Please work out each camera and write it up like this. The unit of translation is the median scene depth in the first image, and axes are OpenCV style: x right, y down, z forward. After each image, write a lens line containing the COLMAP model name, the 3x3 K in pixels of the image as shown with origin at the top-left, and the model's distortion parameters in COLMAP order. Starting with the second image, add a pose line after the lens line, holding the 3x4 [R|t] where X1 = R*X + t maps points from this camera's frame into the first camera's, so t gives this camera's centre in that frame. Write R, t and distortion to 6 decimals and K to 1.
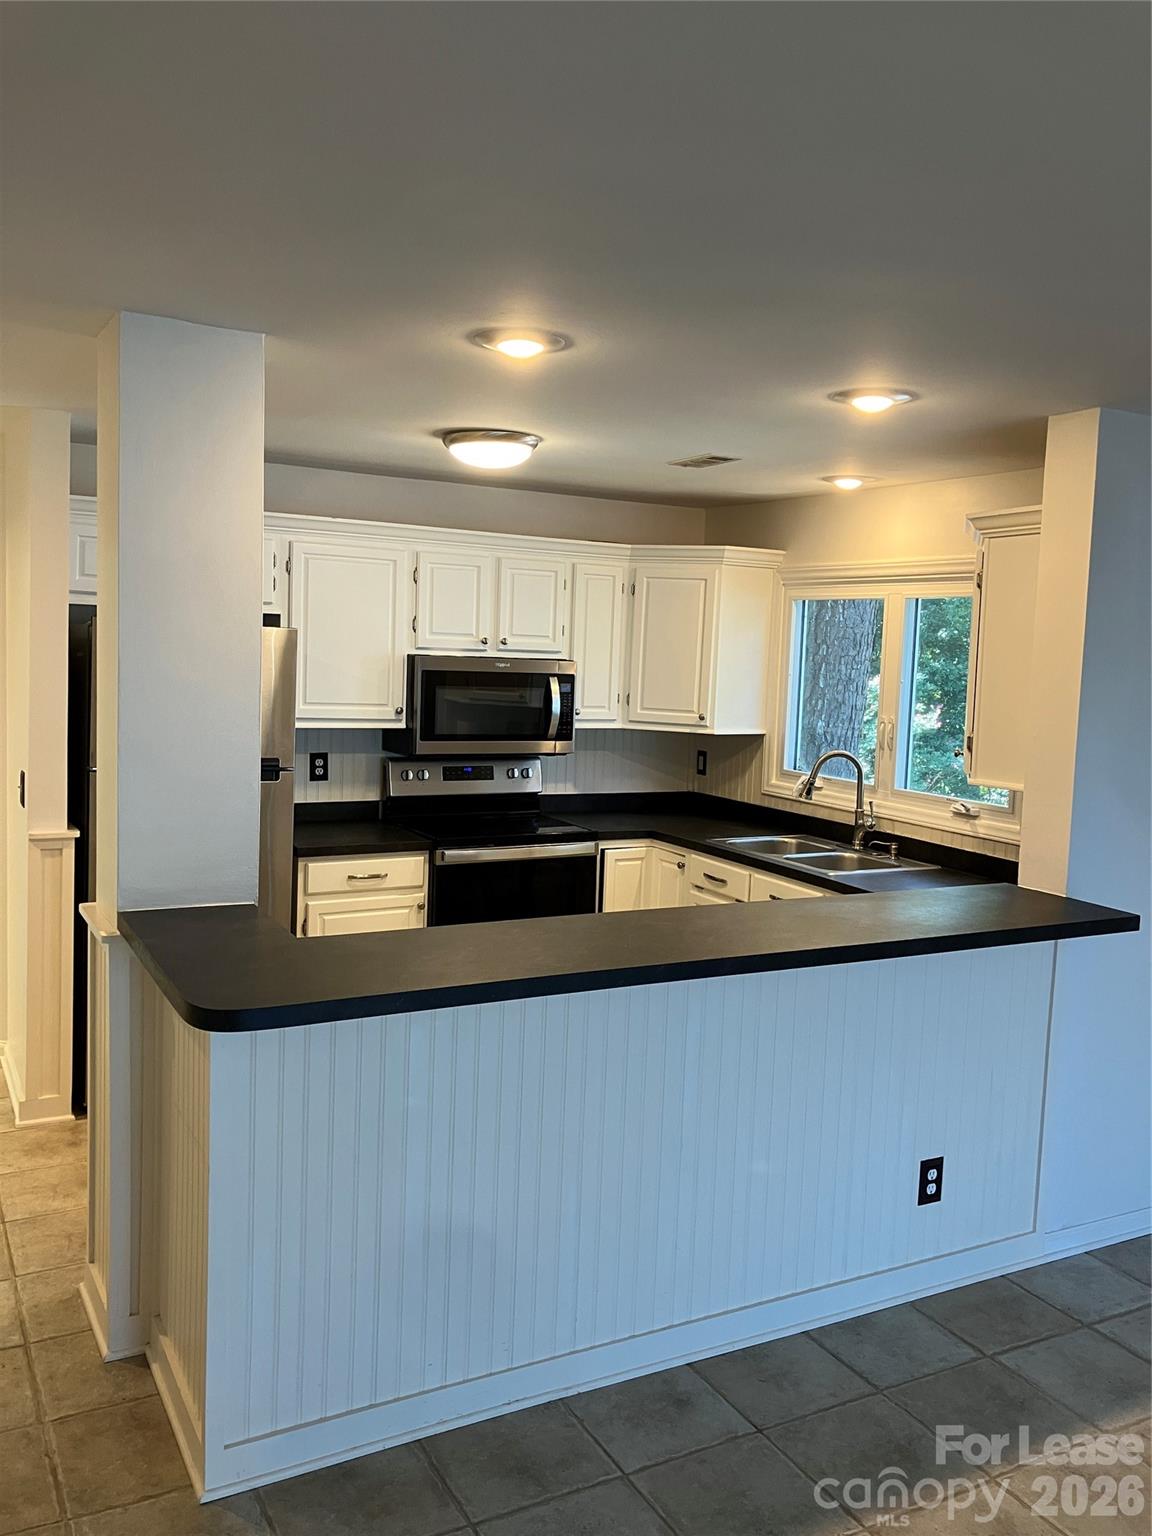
lens RADIAL K [[1266.8, 0, 580.3], [0, 1266.8, 758.5], [0, 0, 1]] dist [0.026859, -0.021088]
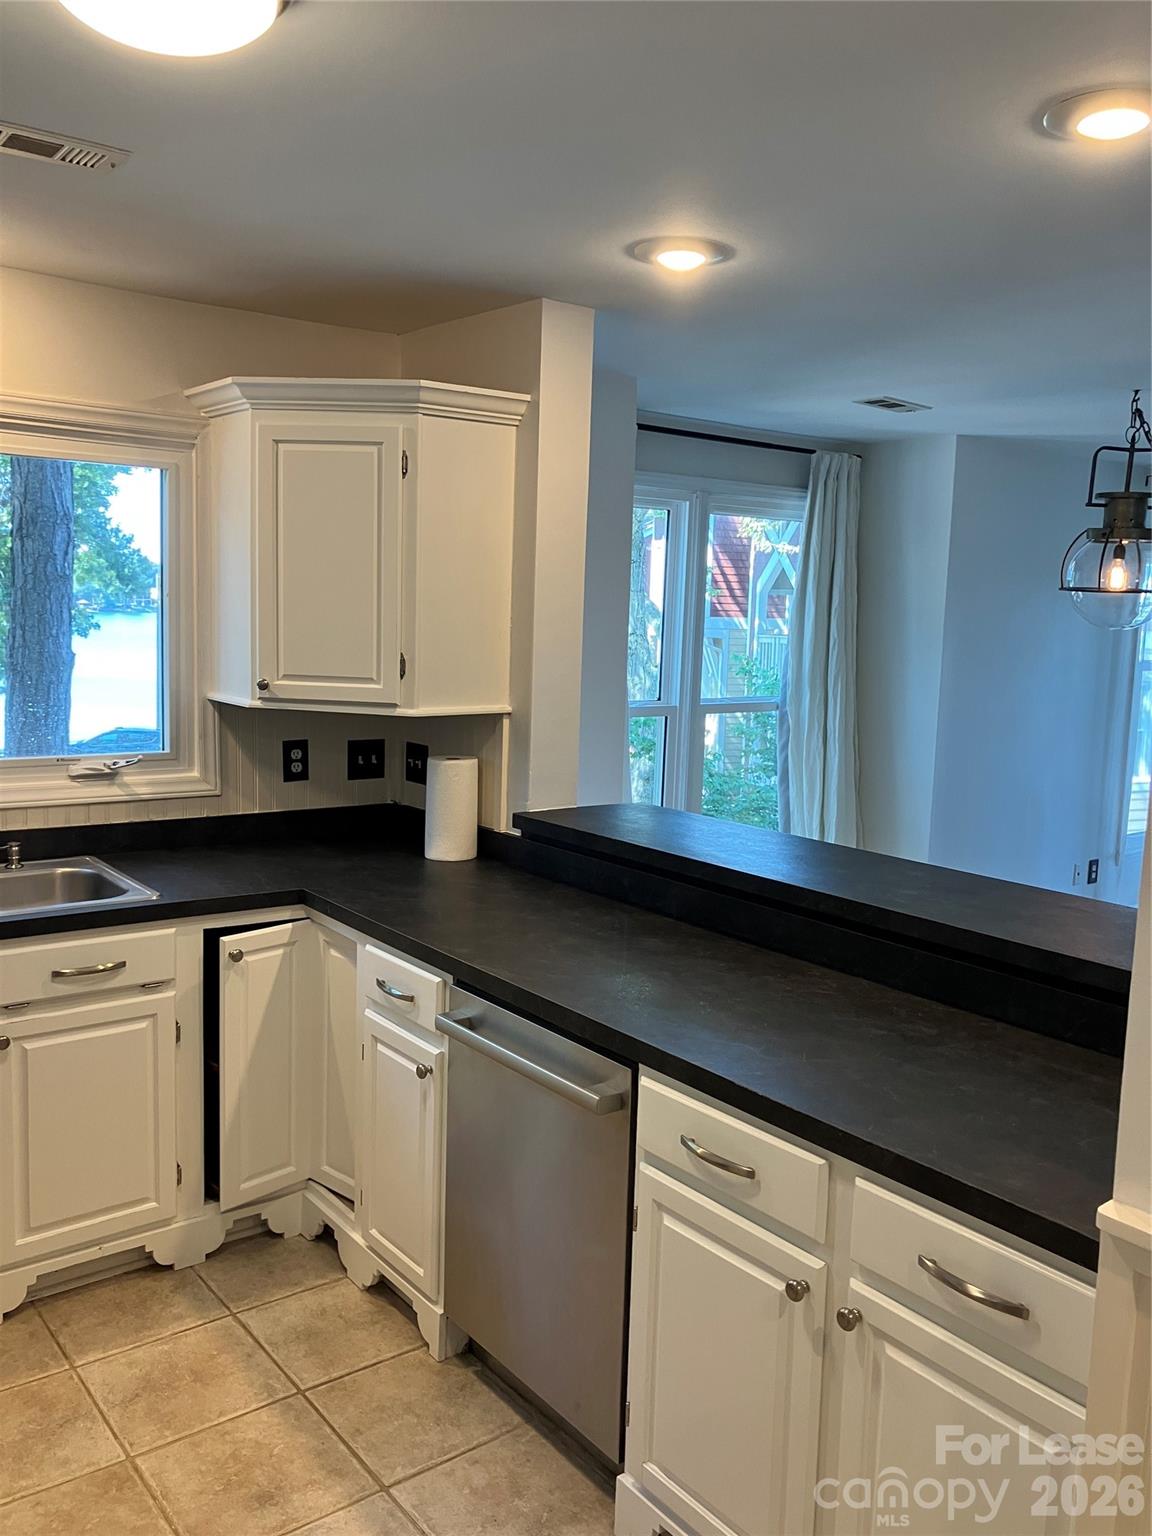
lens RADIAL K [[1266.8, 0, 594.4], [0, 1266.8, 763.2], [0, 0, 1]] dist [0.026859, -0.021088]
pose [[-0.177101, -0.164248, 0.970391, -0.376969], [0.047061, 0.983435, 0.175044, -0.063840], [-0.983067, 0.076668, -0.166438, 0.738391]]
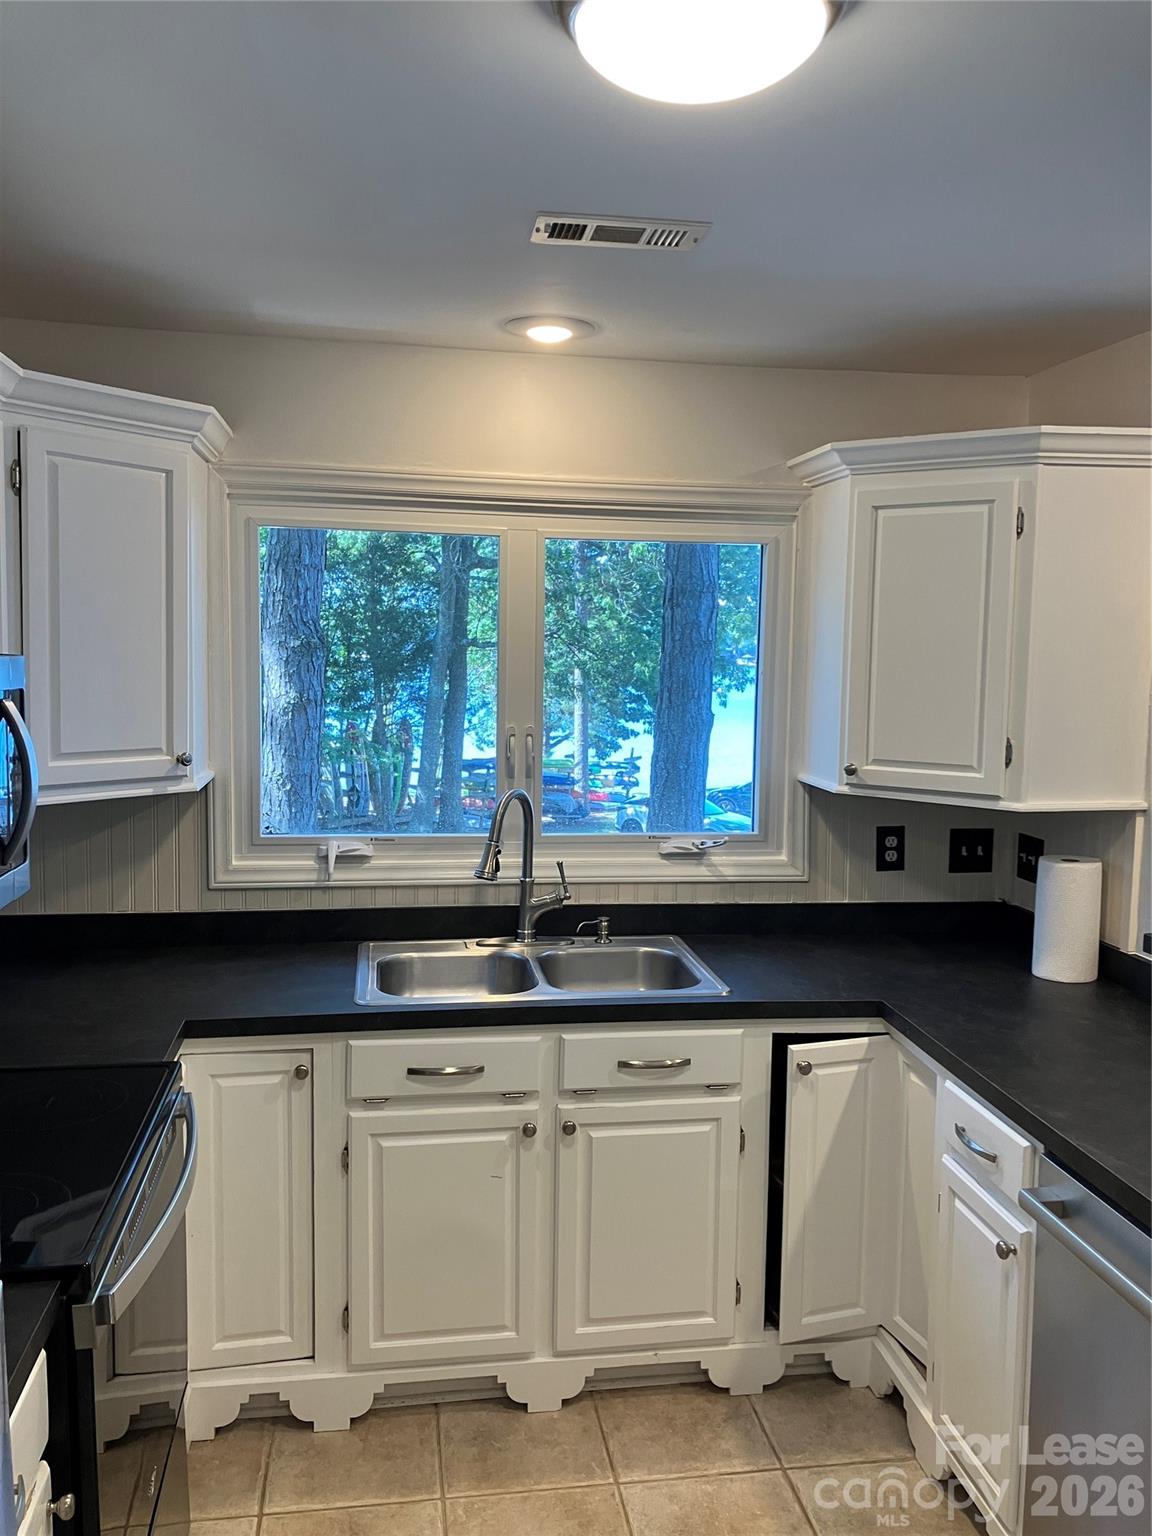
lens RADIAL K [[1266.8, 0, 583.5], [0, 1266.8, 757.4], [0, 0, 1]] dist [0.026859, -0.021088]
pose [[0.322508, -0.118305, 0.939145, -0.318768], [0.078193, 0.992098, 0.098123, -0.071300], [-0.943332, 0.041789, 0.329210, 0.717705]]
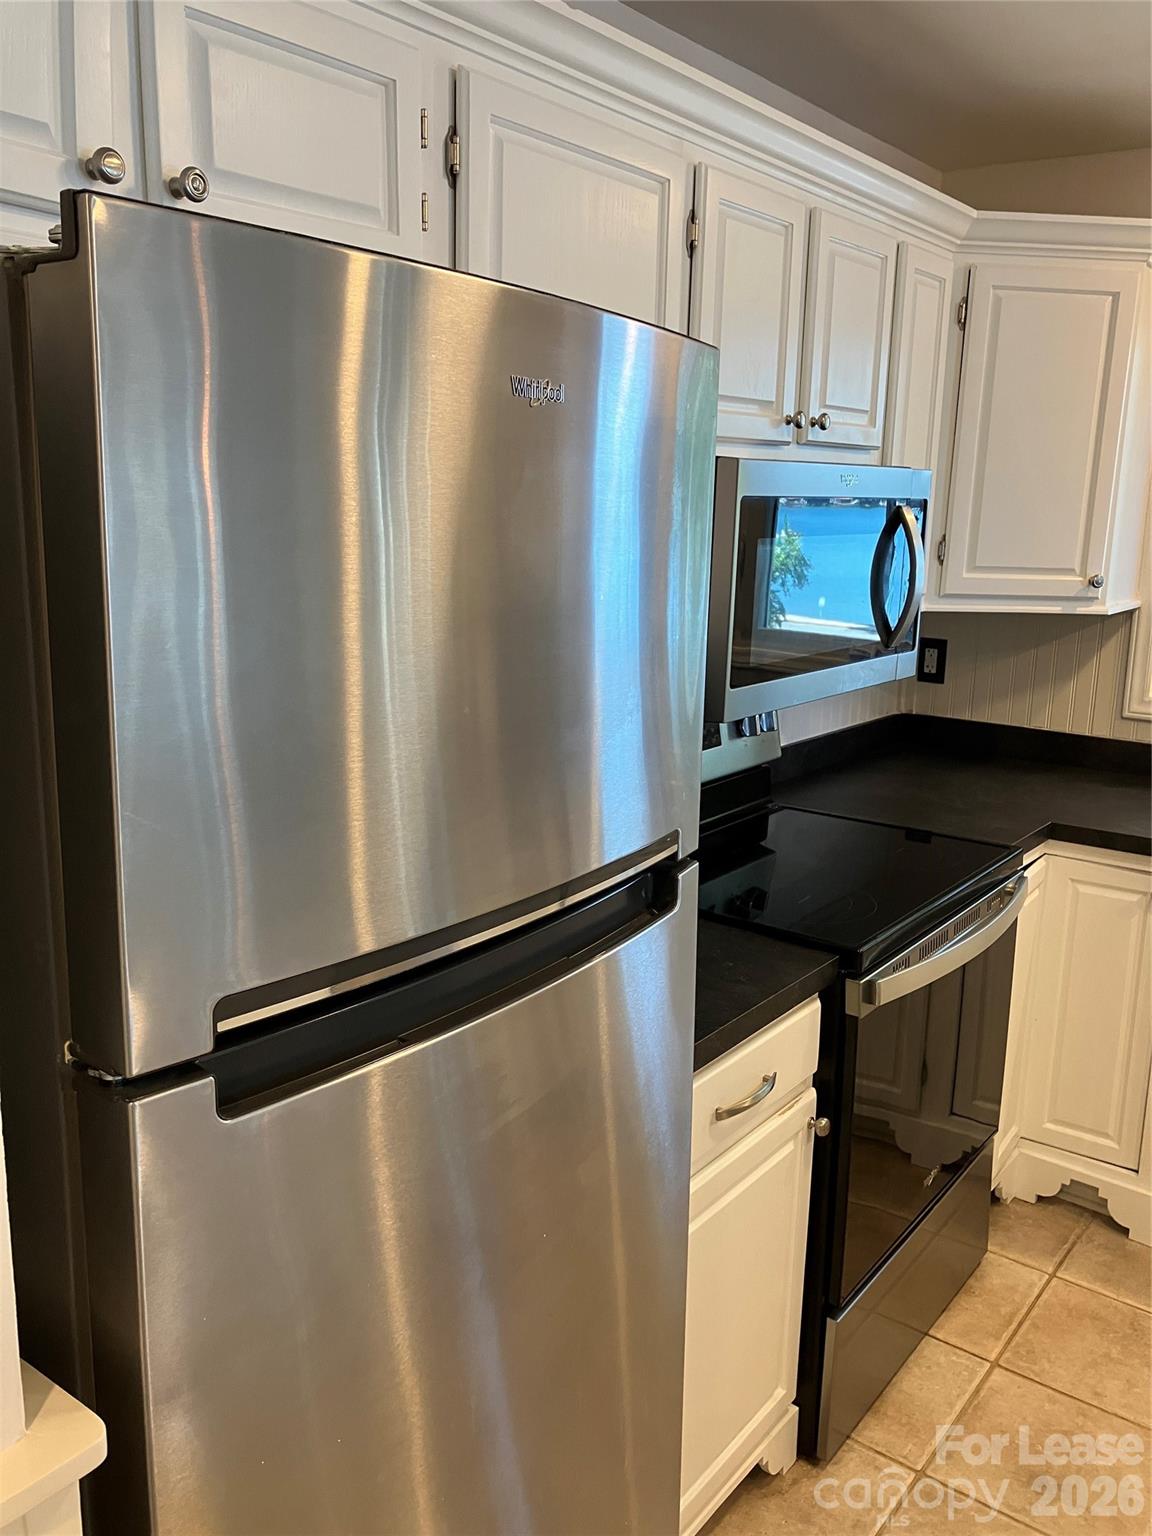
lens RADIAL K [[1266.8, 0, 555.2], [0, 1266.8, 748.6], [0, 0, 1]] dist [0.026859, -0.021088]
pose [[0.913048, -0.099800, 0.395453, -0.312351], [0.047405, 0.988996, 0.140140, -0.049481], [-0.405088, -0.109208, 0.907732, 0.642288]]
